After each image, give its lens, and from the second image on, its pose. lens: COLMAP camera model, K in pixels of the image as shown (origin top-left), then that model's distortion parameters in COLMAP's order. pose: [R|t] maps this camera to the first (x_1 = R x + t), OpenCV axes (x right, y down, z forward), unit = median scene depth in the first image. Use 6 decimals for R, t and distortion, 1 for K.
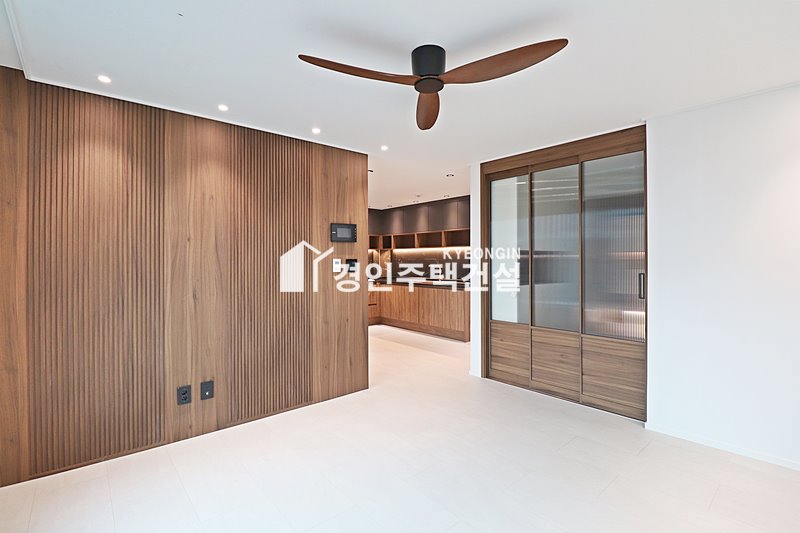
lens RADIAL K [[370.6, 0, 399.9], [0, 370.6, 259.4], [0, 0, 1]] dist [0.000593, -0.014581]
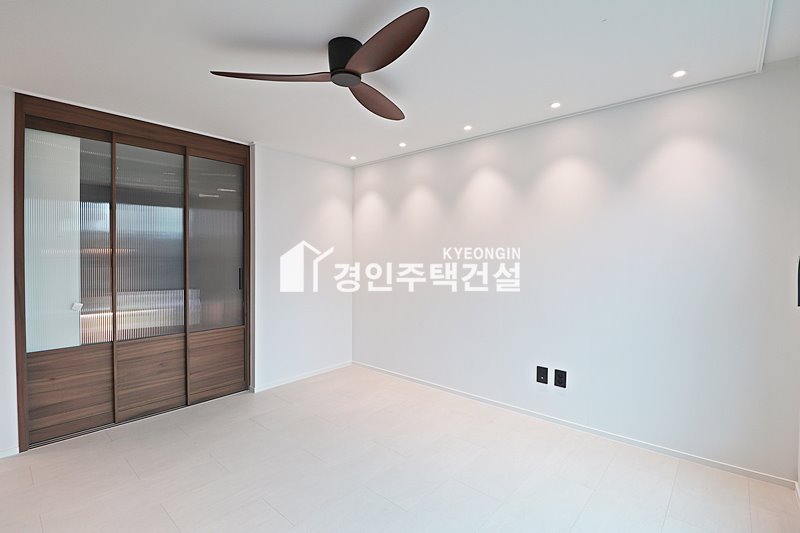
lens RADIAL K [[370.6, 0, 399.9], [0, 370.6, 259.4], [0, 0, 1]] dist [0.000593, -0.014581]
pose [[-0.118400, -0.007534, 0.992937, -0.484861], [-0.005627, 0.999960, 0.006917, -0.001009], [-0.992950, -0.004768, -0.118438, 0.518632]]
